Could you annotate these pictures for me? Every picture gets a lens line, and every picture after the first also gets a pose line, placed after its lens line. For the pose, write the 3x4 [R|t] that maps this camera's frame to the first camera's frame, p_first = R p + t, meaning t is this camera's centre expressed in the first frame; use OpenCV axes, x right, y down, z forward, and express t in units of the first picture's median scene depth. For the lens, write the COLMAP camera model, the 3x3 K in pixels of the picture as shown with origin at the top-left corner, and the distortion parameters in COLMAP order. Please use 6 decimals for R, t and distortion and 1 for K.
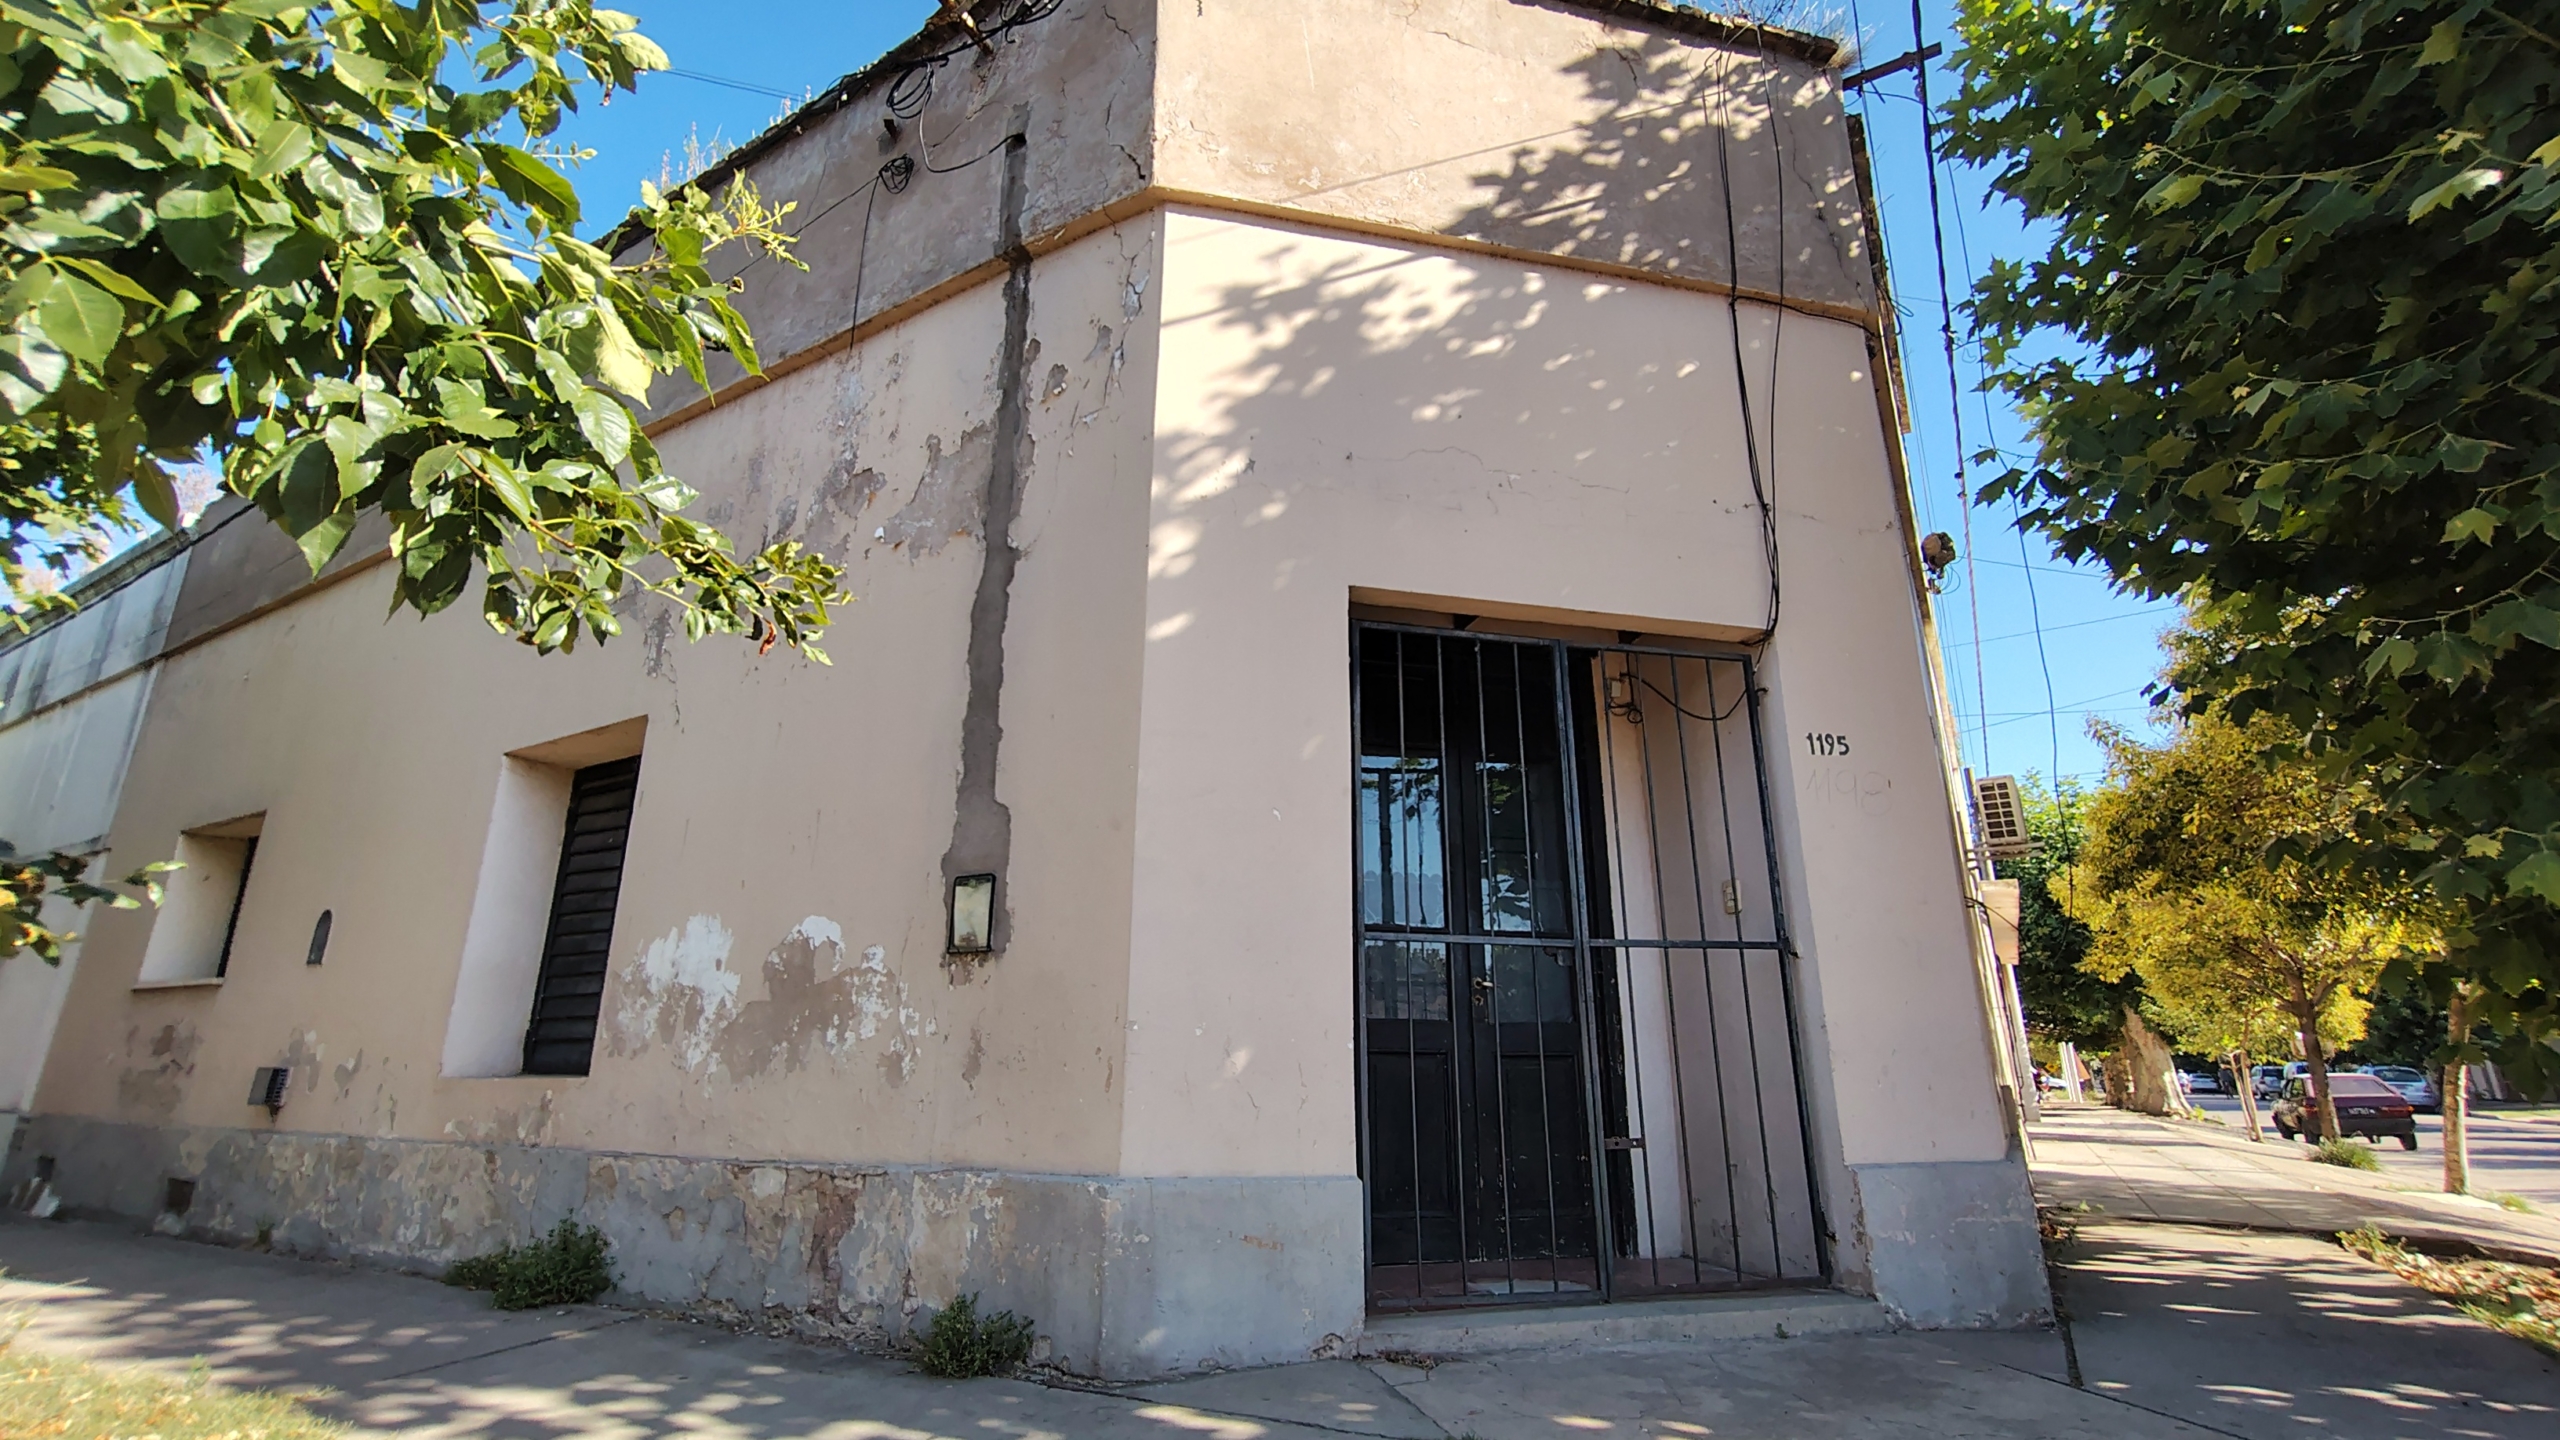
lens RADIAL K [[1157.9, 0, 1272.1], [0, 1157.9, 710.5], [0, 0, 1]] dist [-0.012521, 0.009498]
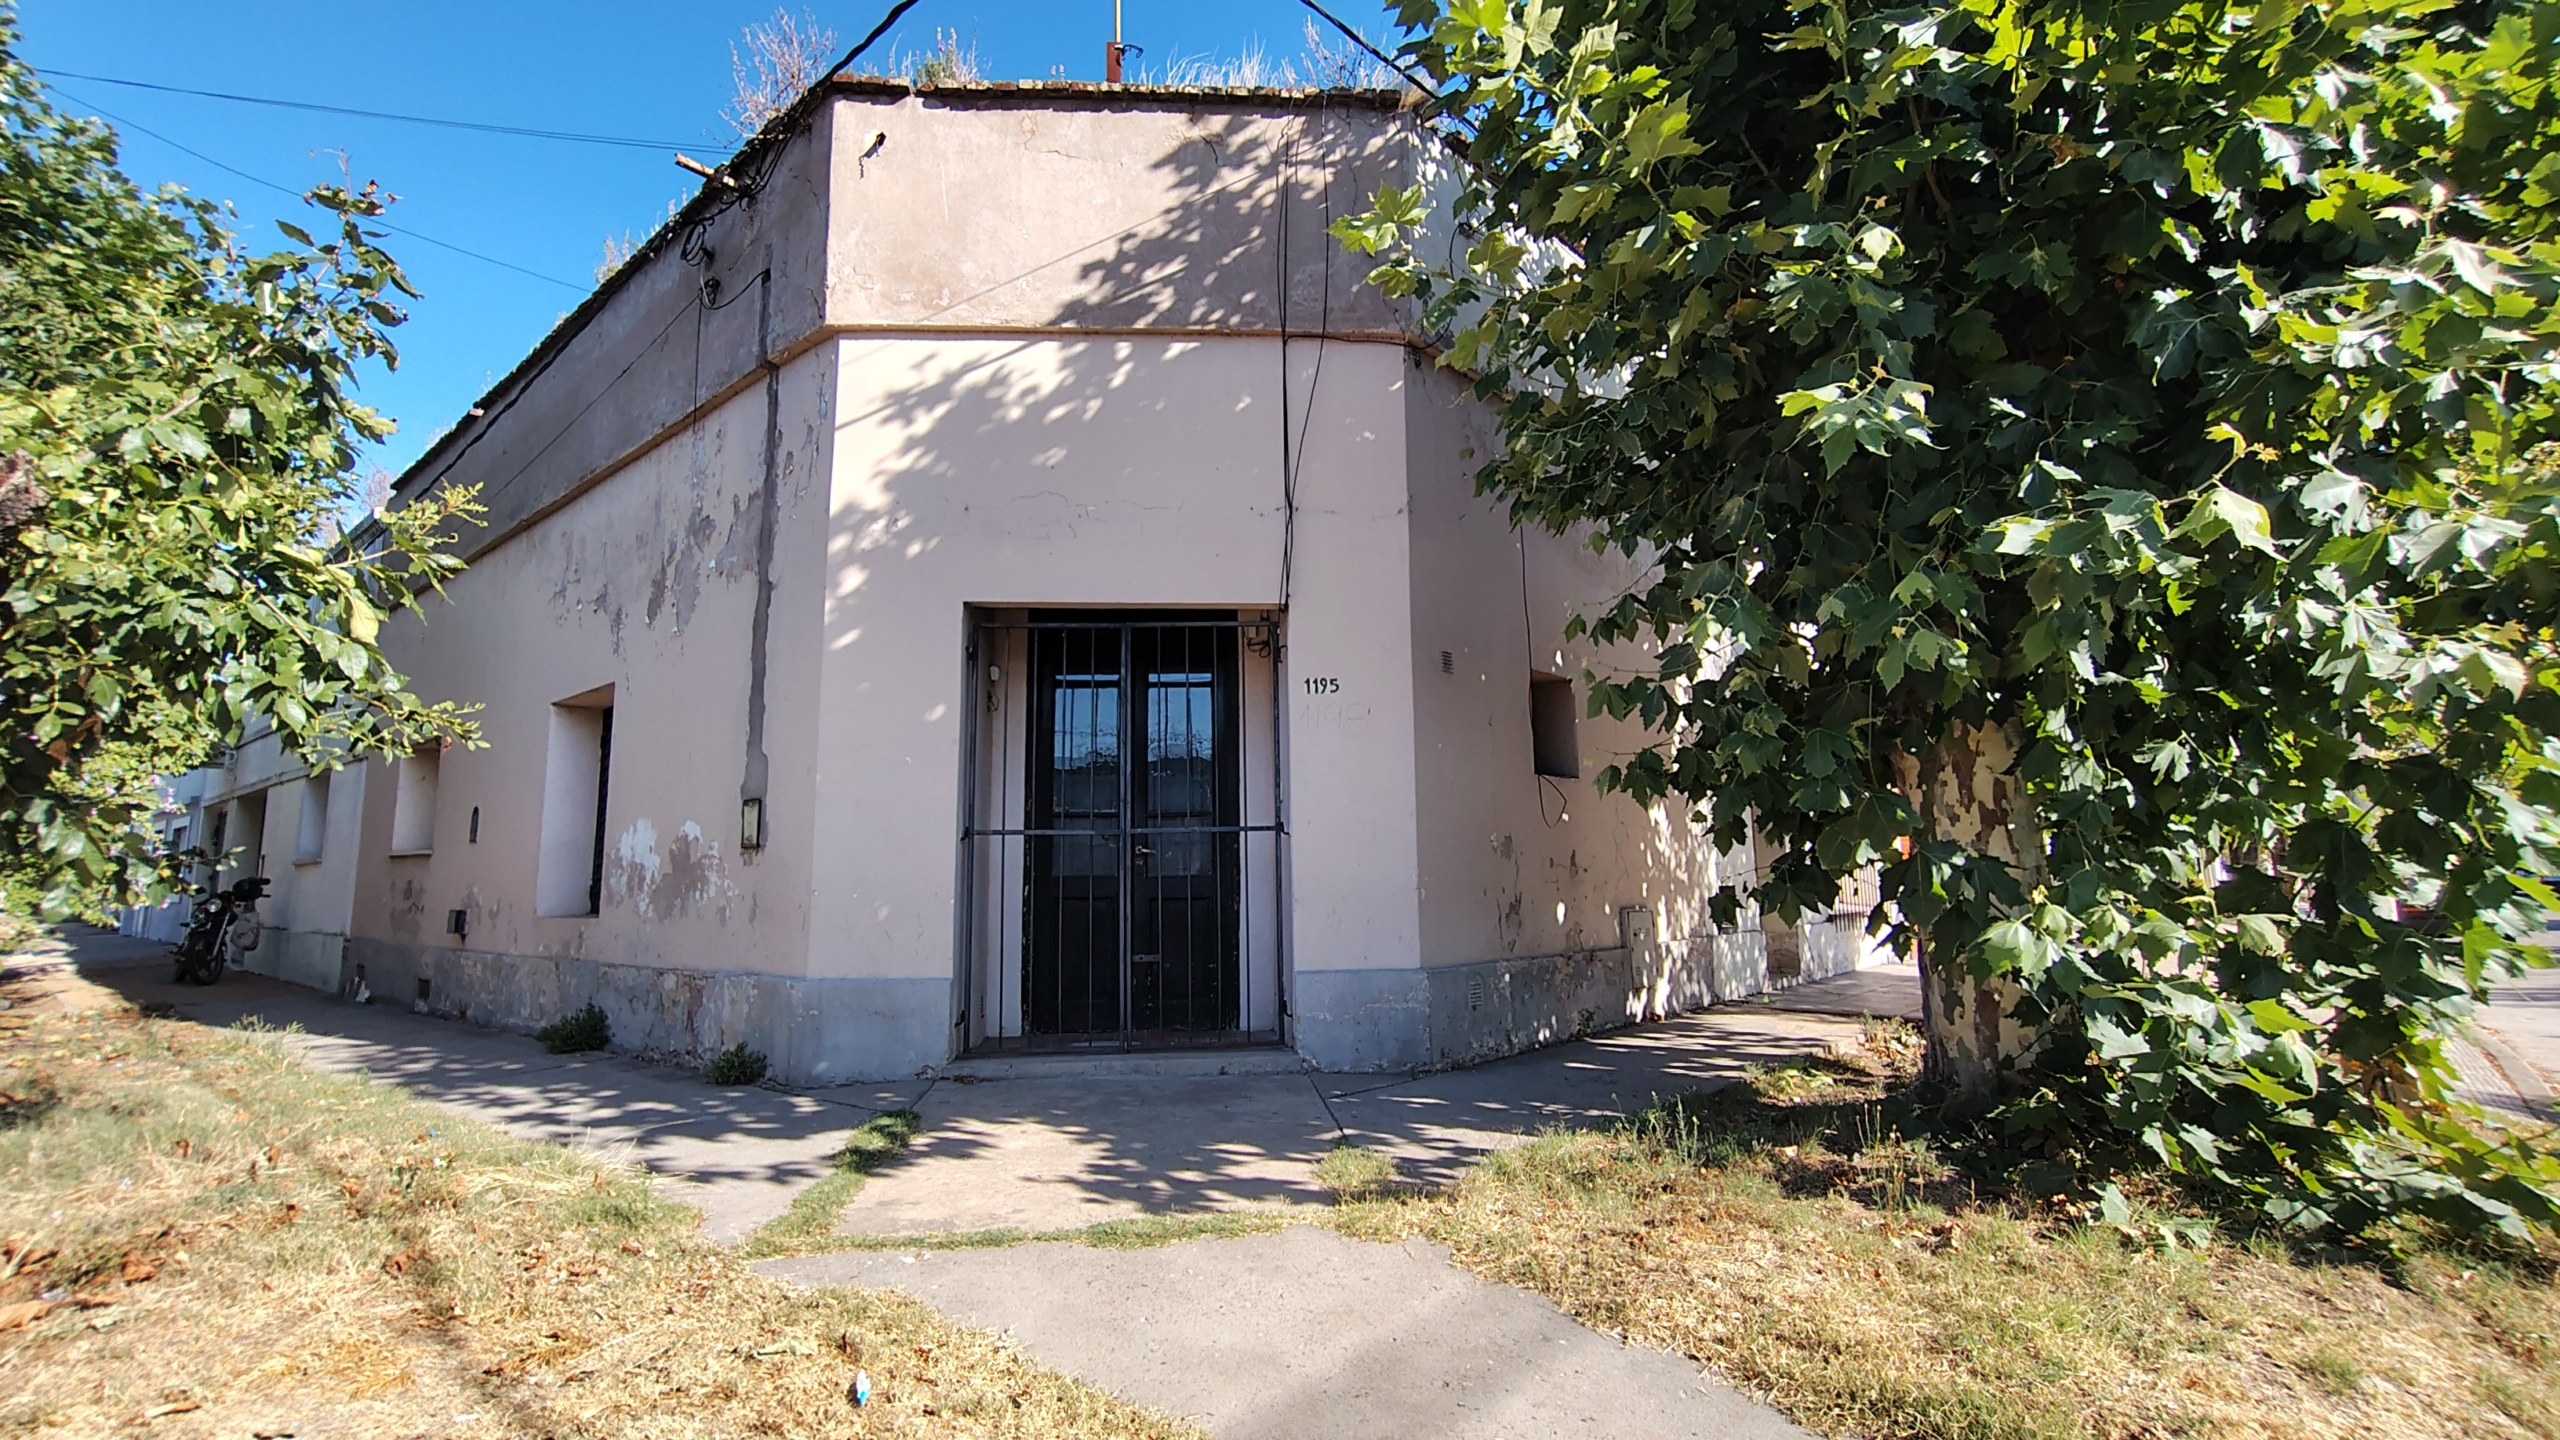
lens RADIAL K [[1157.9, 0, 1272.1], [0, 1157.9, 710.5], [0, 0, 1]] dist [-0.012521, 0.009498]
pose [[0.985222, -0.038822, -0.166827, 0.624682], [0.064408, 0.986462, 0.150814, -0.150091], [0.158714, -0.159330, 0.974384, -0.369432]]
